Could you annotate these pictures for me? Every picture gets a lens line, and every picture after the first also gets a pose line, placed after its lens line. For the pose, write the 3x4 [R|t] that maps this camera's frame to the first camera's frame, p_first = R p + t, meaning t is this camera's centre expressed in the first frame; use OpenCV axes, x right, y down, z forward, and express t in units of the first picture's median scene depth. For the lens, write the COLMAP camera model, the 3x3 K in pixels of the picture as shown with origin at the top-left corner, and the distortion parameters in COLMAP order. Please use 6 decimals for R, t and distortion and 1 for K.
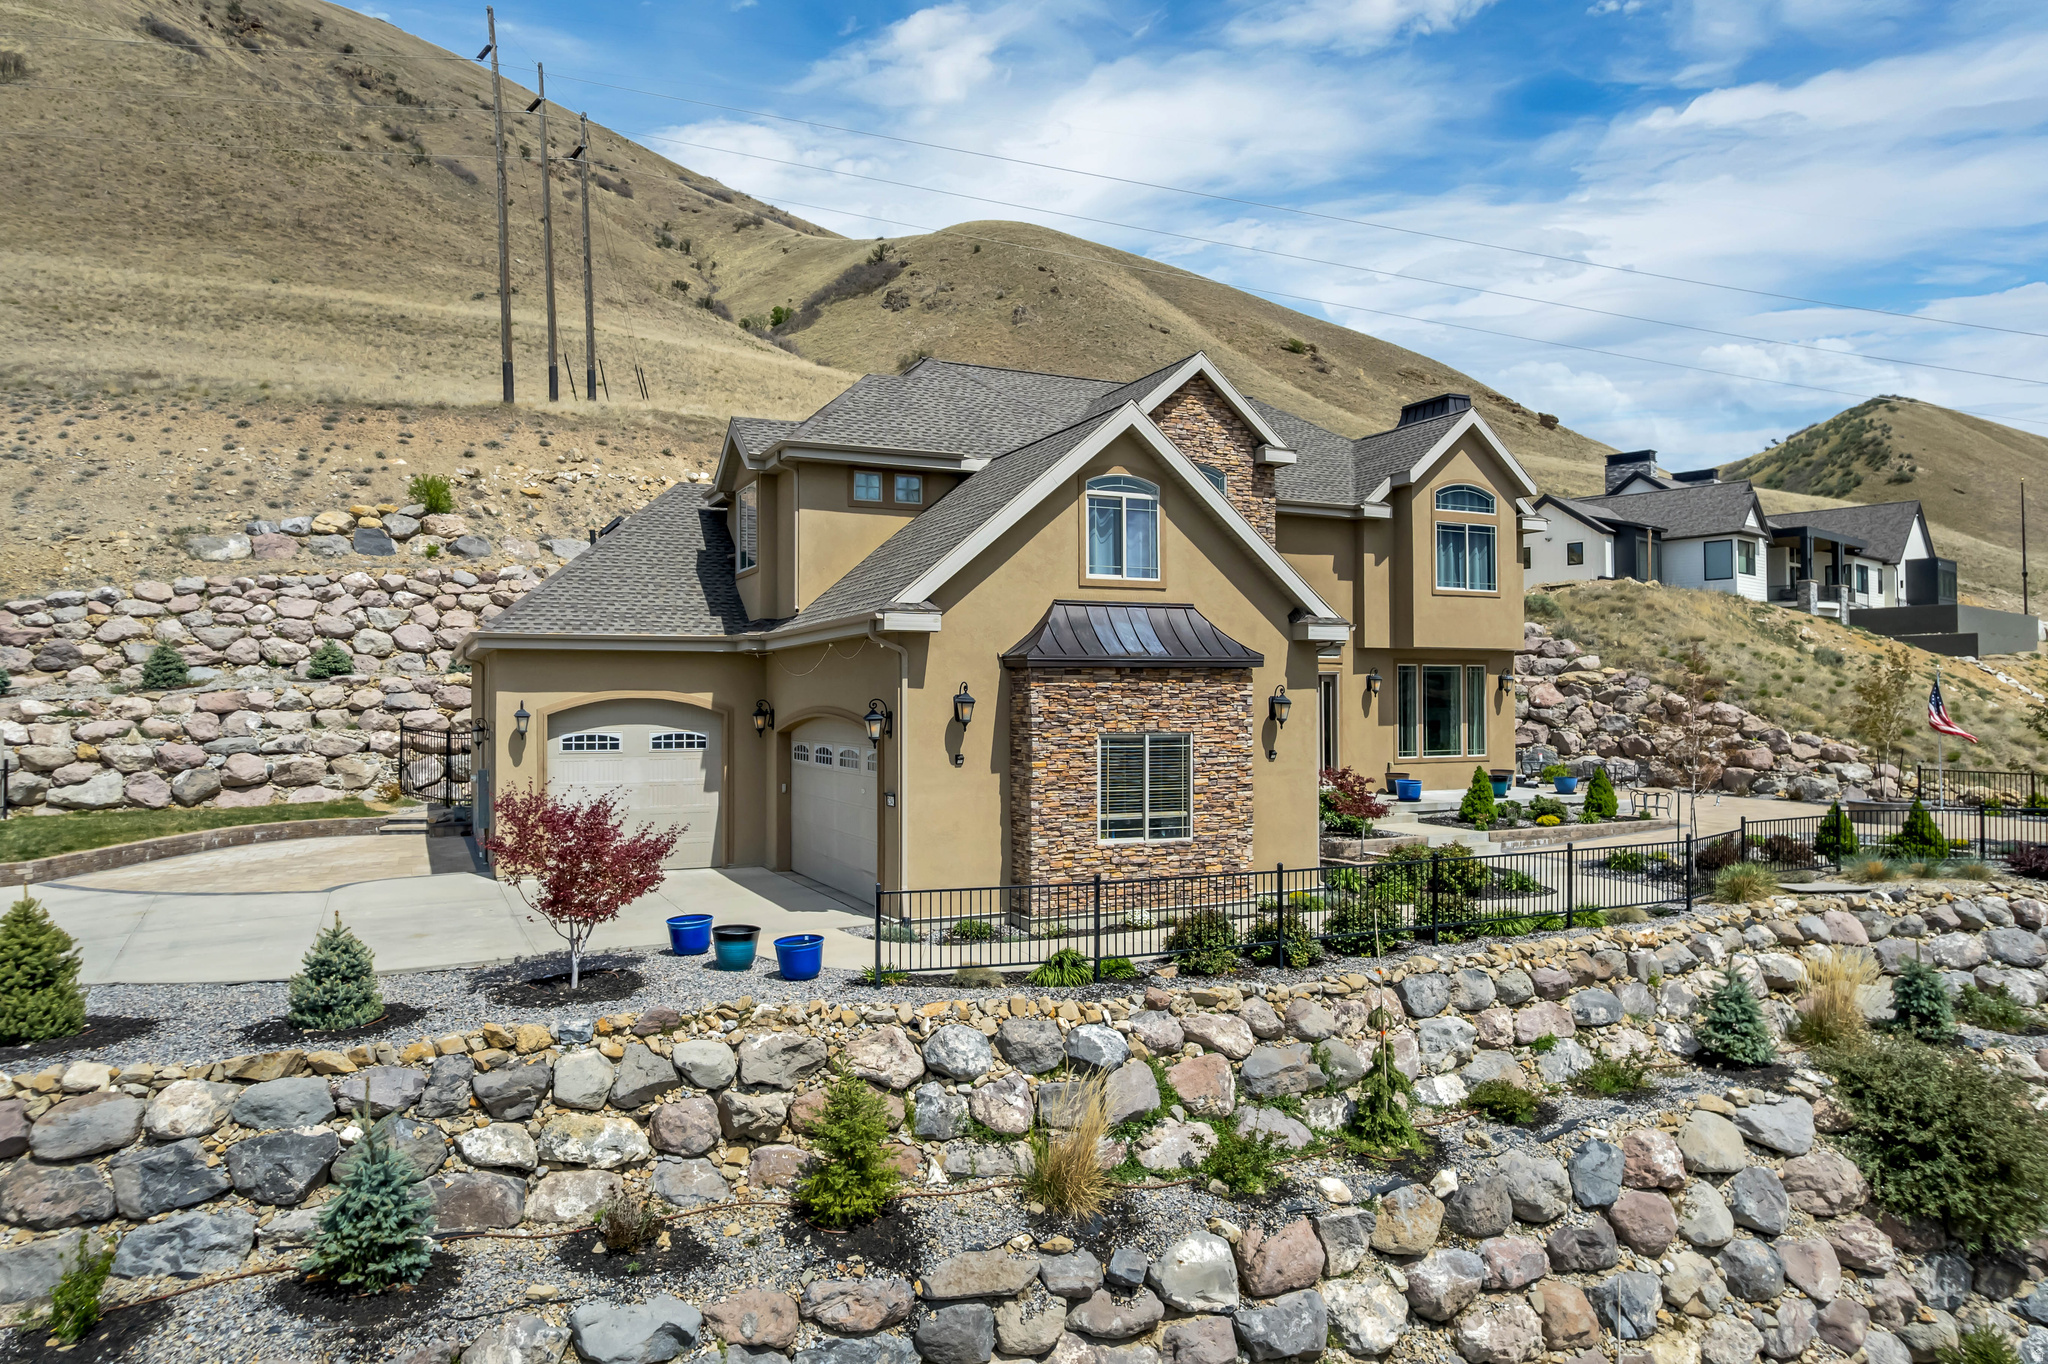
lens RADIAL K [[1319.5, 0, 1033.8], [0, 1319.5, 676.1], [0, 0, 1]] dist [-0.079759, 0.074275]
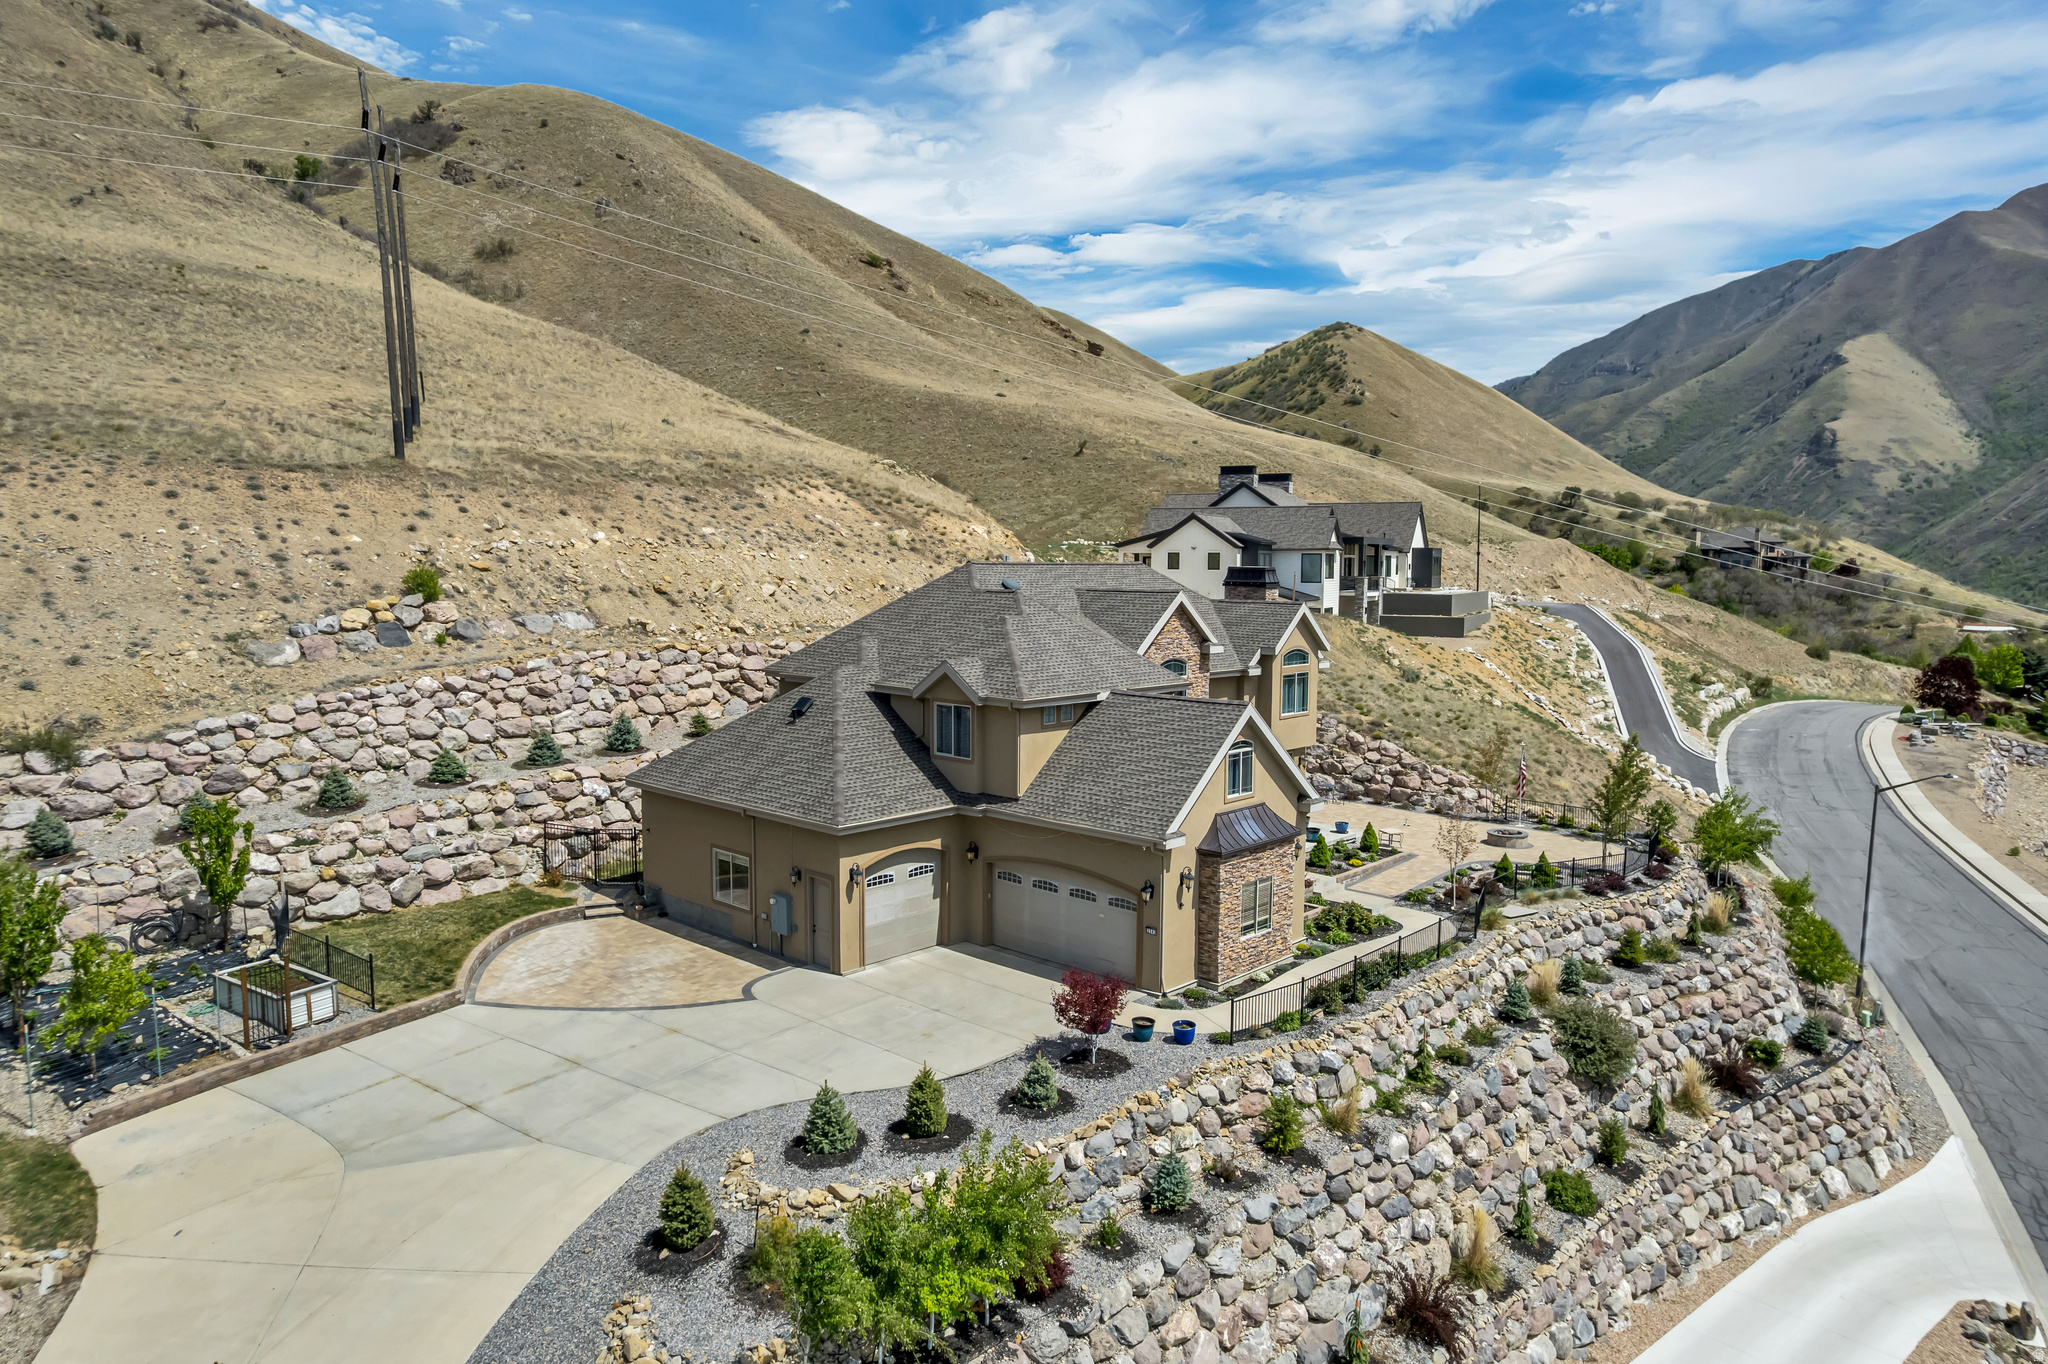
lens RADIAL K [[1319.5, 0, 1033.8], [0, 1319.5, 676.1], [0, 0, 1]] dist [-0.079759, 0.074275]
pose [[0.930660, -0.022855, 0.365171, -0.496203], [-0.017134, 0.994230, 0.105893, -0.244657], [-0.365484, -0.104807, 0.924898, -0.338463]]
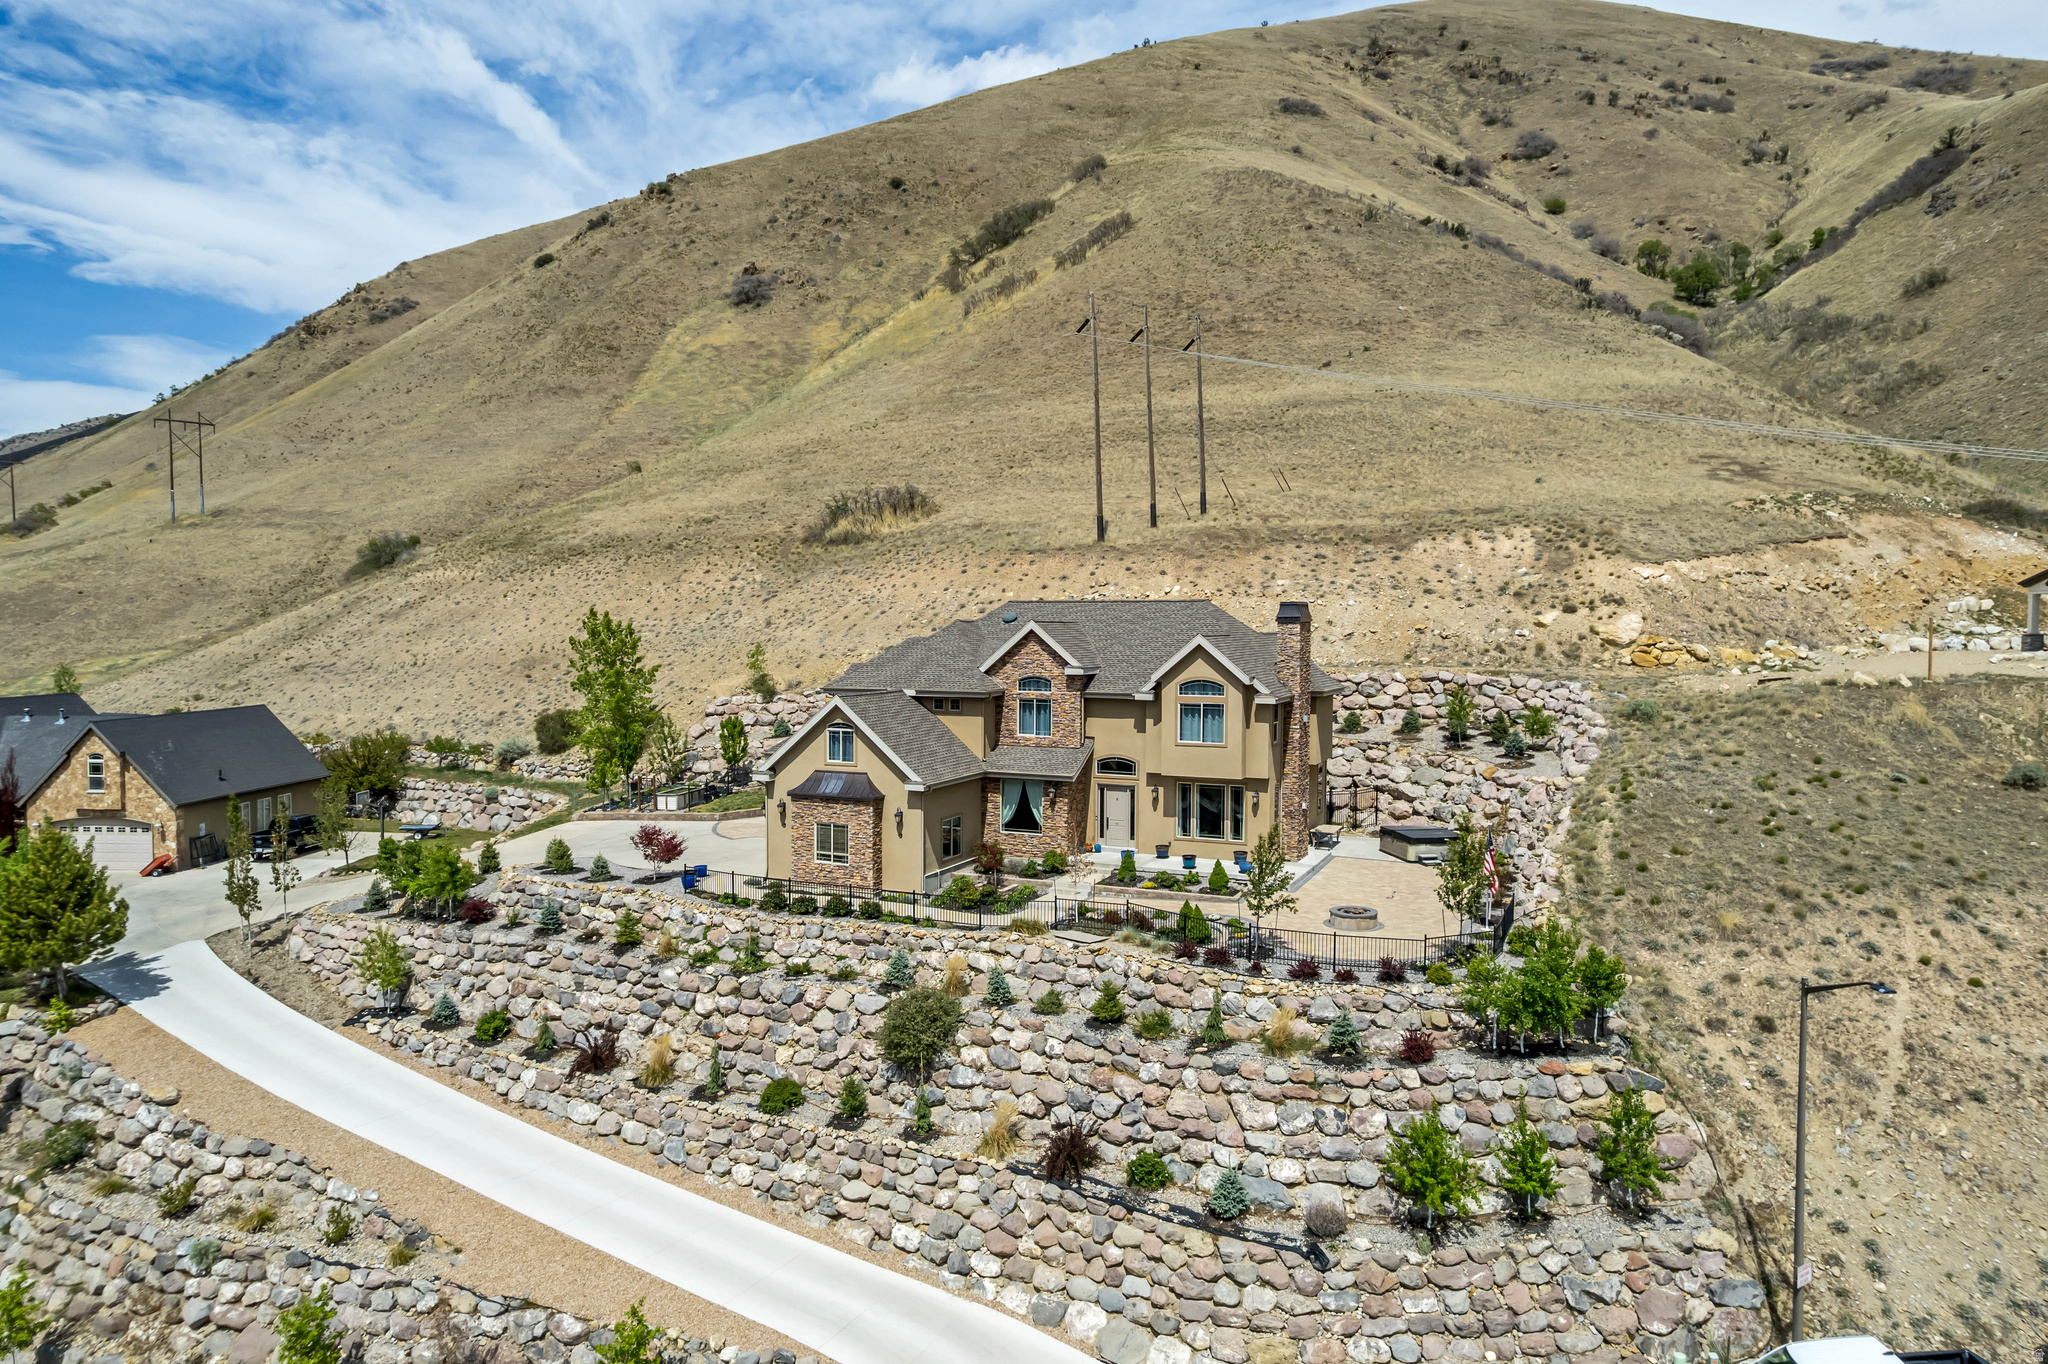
lens RADIAL K [[1319.5, 0, 1033.8], [0, 1319.5, 676.1], [0, 0, 1]] dist [-0.079759, 0.074275]
pose [[0.643389, 0.036726, -0.764658, 1.291655], [0.012282, 0.998225, 0.058279, -0.219523], [0.765441, -0.046887, 0.641796, -0.206685]]
